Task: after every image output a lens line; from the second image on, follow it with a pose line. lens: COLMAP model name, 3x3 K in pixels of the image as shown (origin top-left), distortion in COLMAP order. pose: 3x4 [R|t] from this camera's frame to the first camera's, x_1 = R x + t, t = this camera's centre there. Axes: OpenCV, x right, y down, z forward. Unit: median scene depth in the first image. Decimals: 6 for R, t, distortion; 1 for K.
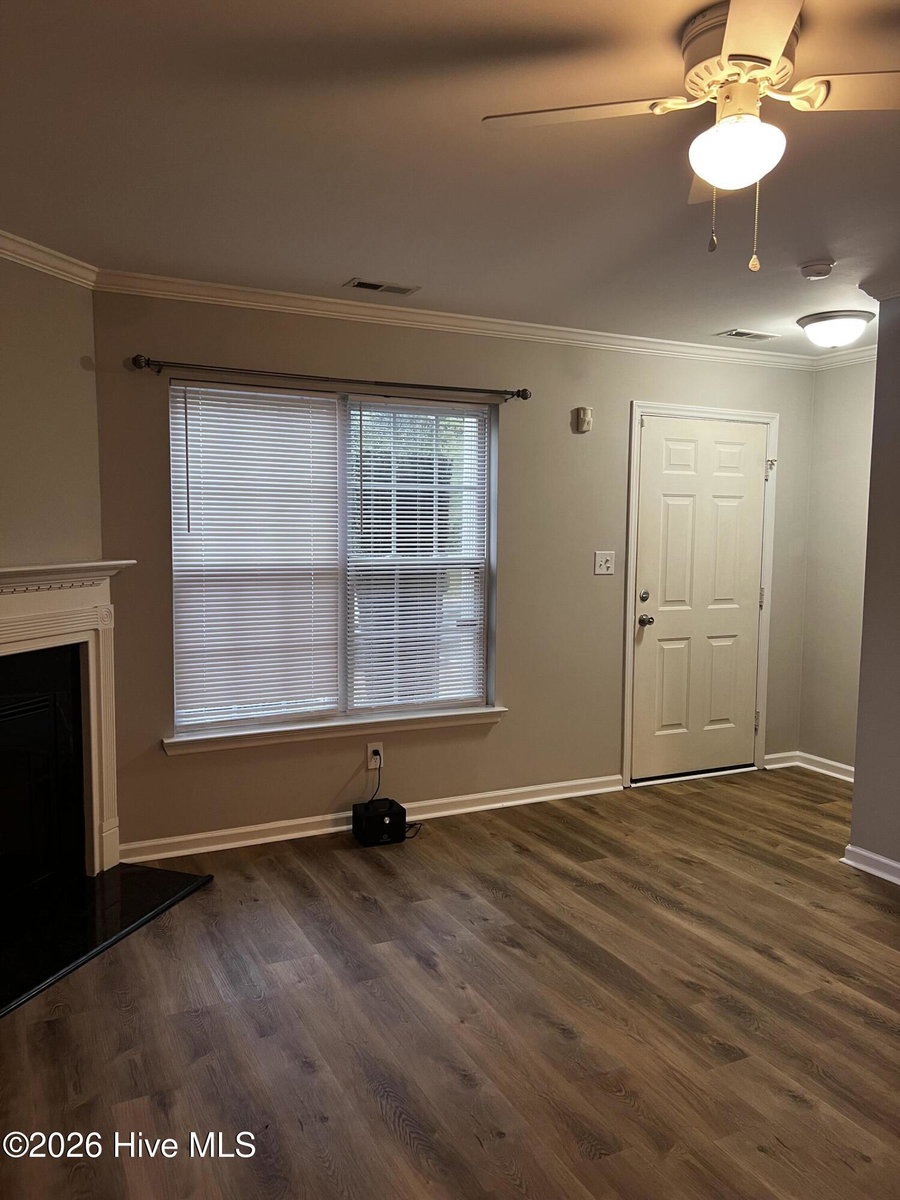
lens RADIAL K [[912.0, 0, 448.0], [0, 912.0, 622.5], [0, 0, 1]] dist [0.073374, -0.095148]
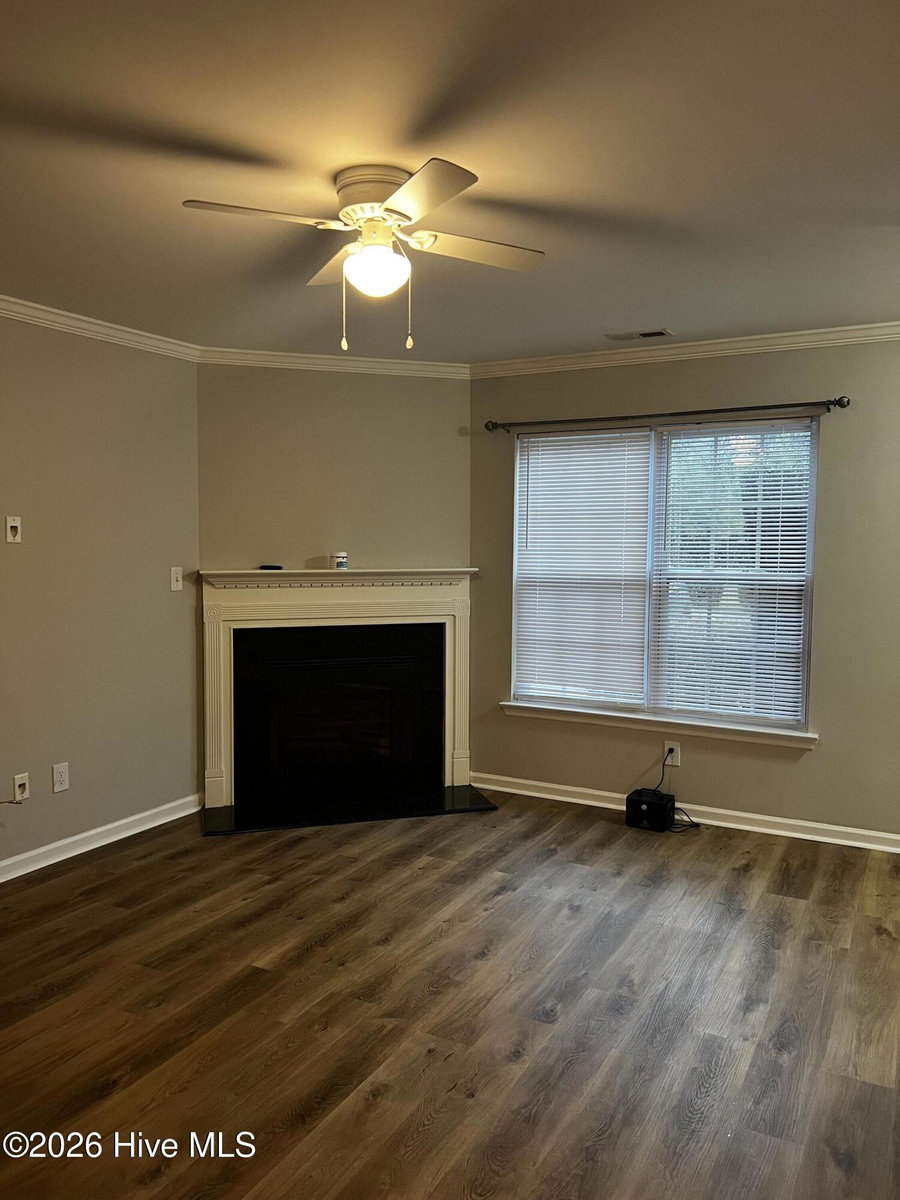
lens RADIAL K [[912.0, 0, 448.0], [0, 912.0, 622.5], [0, 0, 1]] dist [0.073374, -0.095148]
pose [[0.571777, 0.069064, -0.817497, 0.719935], [-0.087006, 0.995936, 0.023284, -0.012940], [0.815783, 0.057814, 0.575462, 0.158182]]
